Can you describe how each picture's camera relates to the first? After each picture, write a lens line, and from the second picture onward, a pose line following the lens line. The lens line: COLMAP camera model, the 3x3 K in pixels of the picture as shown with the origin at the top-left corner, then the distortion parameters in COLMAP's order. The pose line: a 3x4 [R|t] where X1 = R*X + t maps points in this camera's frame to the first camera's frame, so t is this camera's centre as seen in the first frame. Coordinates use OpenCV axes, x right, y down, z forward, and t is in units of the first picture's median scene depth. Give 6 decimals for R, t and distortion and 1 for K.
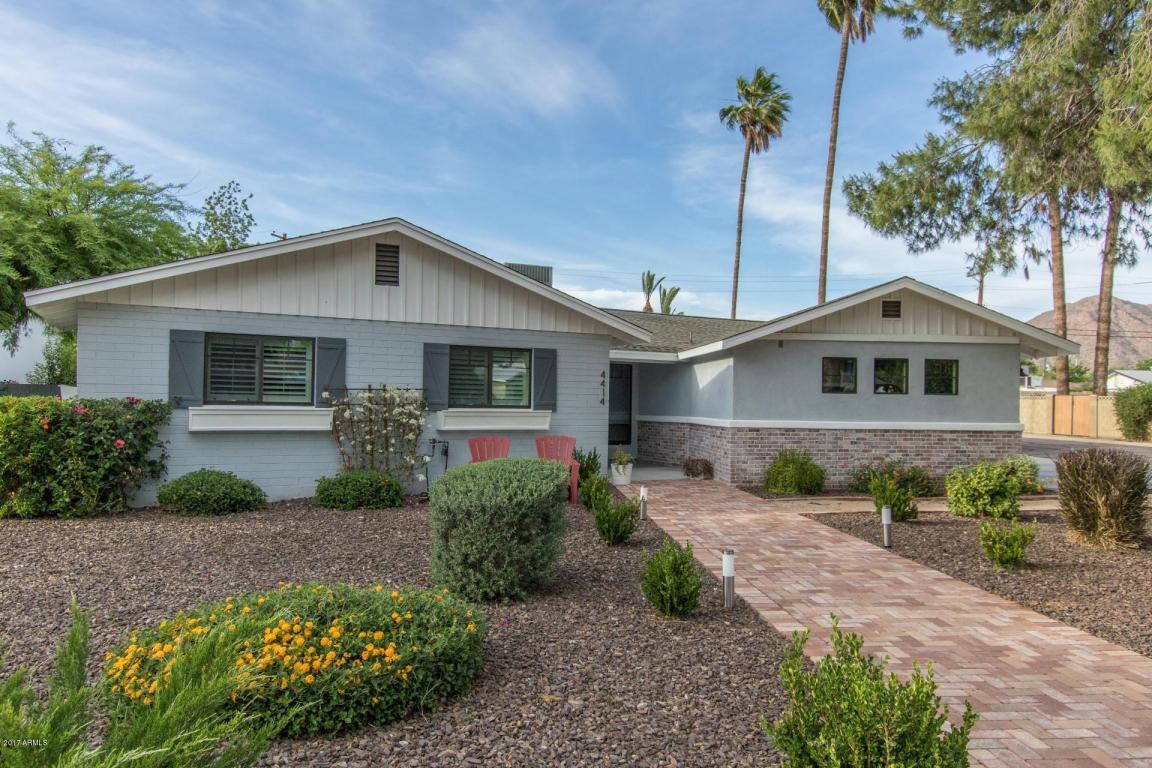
lens RADIAL K [[774.7, 0, 579.7], [0, 774.7, 389.4], [0, 0, 1]] dist [-0.001266, 0.005512]
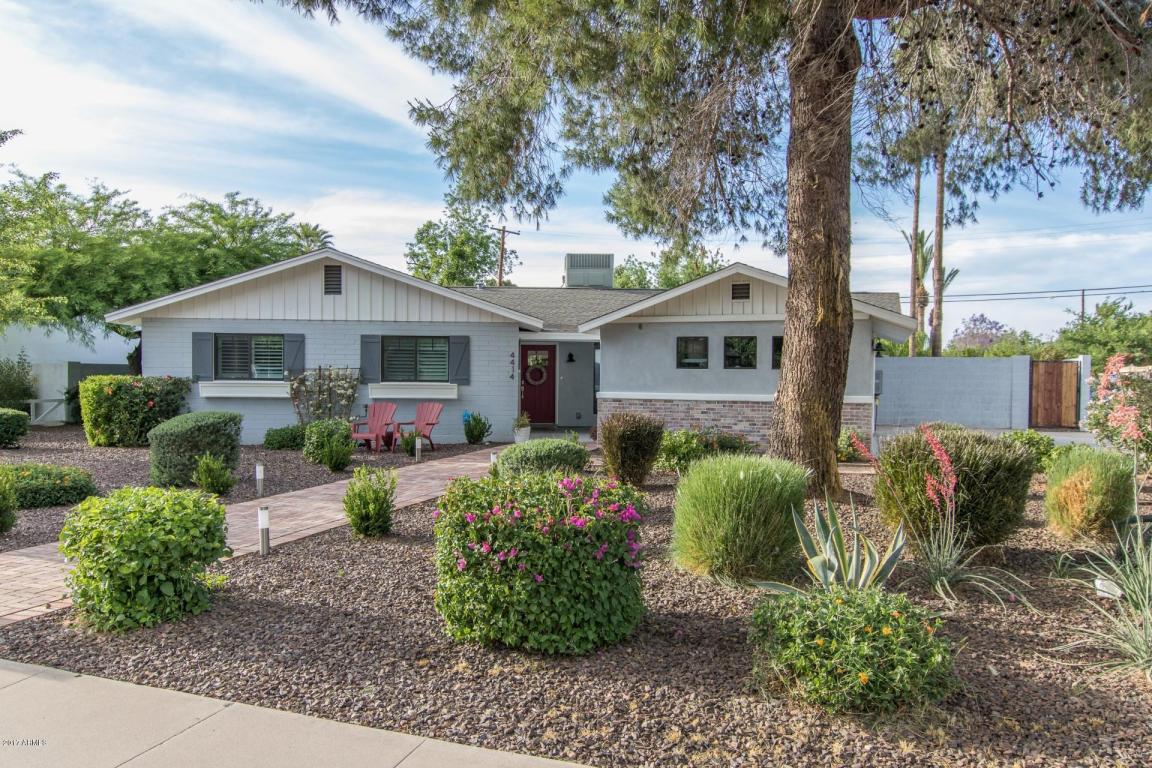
lens RADIAL K [[816.8, 0, 587.2], [0, 816.8, 387.2], [0, 0, 1]] dist [-0.023469, 0.019721]
pose [[0.916964, 0.001134, -0.398969, 0.718490], [0.011360, 0.999516, 0.028949, -0.004201], [0.398809, -0.031078, 0.916507, -0.163633]]
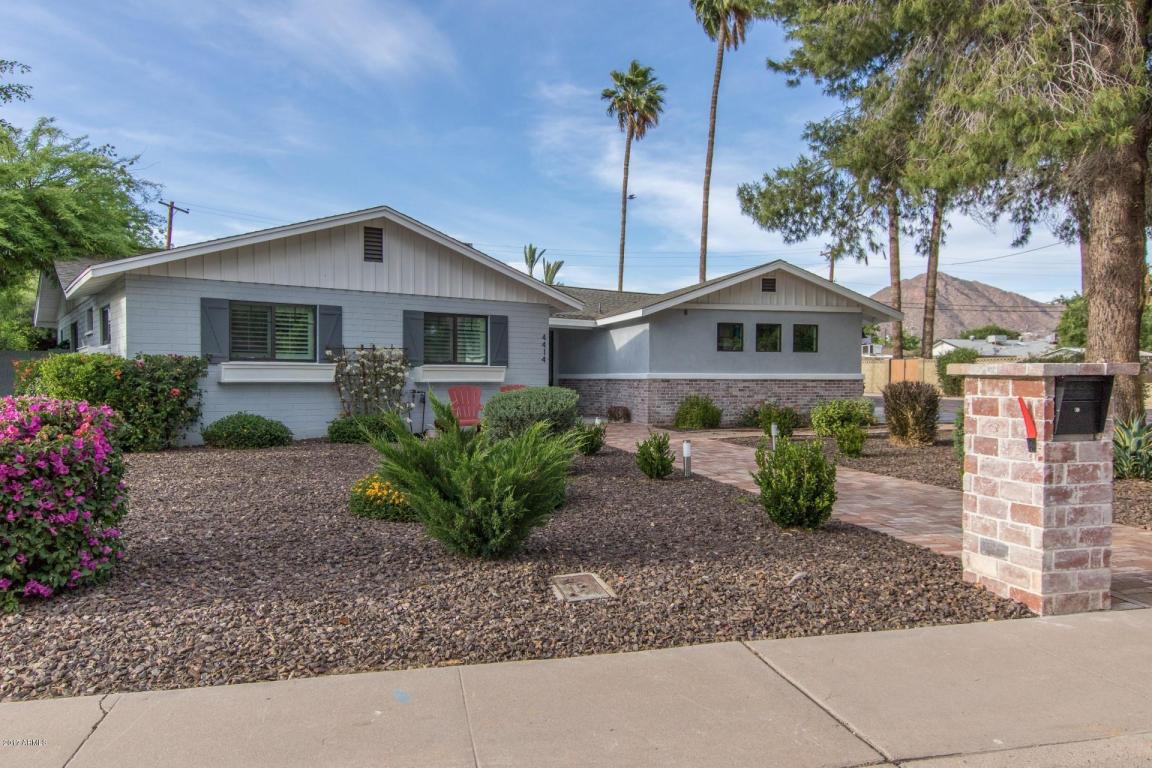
lens RADIAL K [[774.7, 0, 578.0], [0, 774.7, 387.0], [0, 0, 1]] dist [-0.001266, 0.005512]
pose [[0.986641, -0.013223, 0.162371, -0.125734], [0.007922, 0.999416, 0.033254, 0.020674], [-0.162716, -0.031523, 0.986169, -0.227968]]
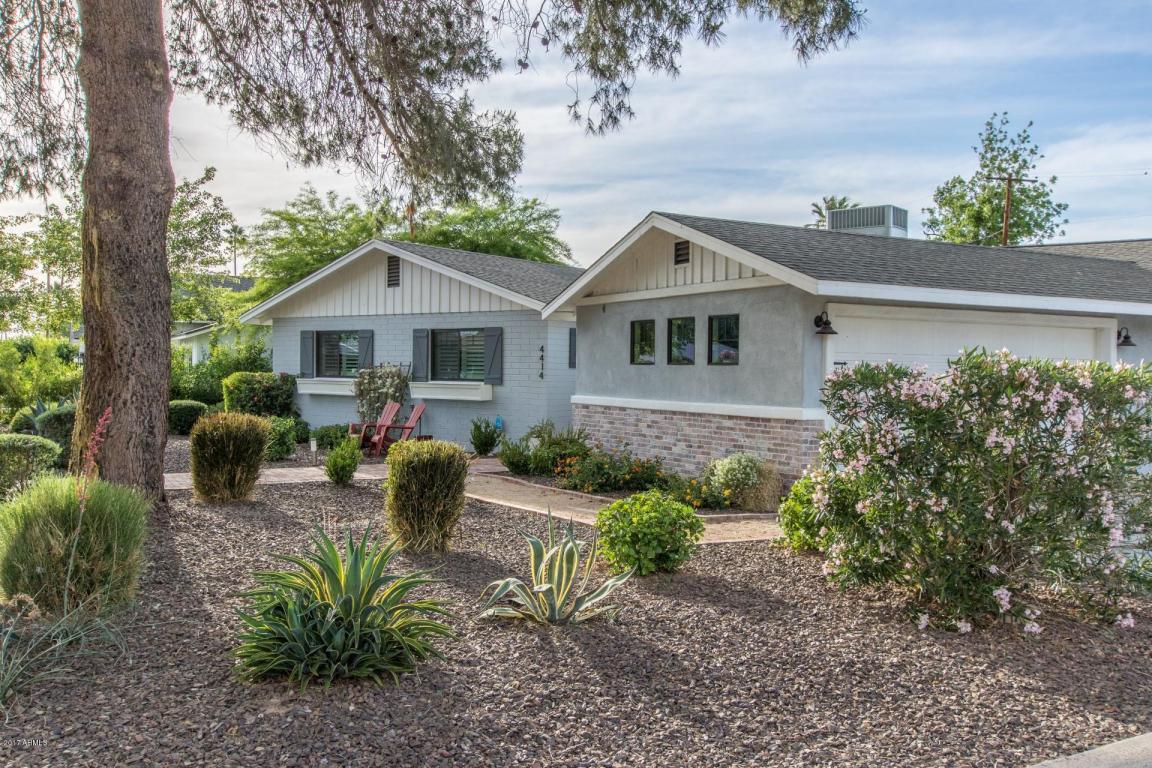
lens RADIAL K [[1028.0, 0, 572.5], [0, 1028.0, 385.8], [0, 0, 1]] dist [0.022712, 0.018434]
pose [[0.411290, 0.006195, -0.911484, 1.381096], [0.006528, 0.999931, 0.009741, 0.017313], [0.911481, -0.009957, 0.411221, 0.525497]]
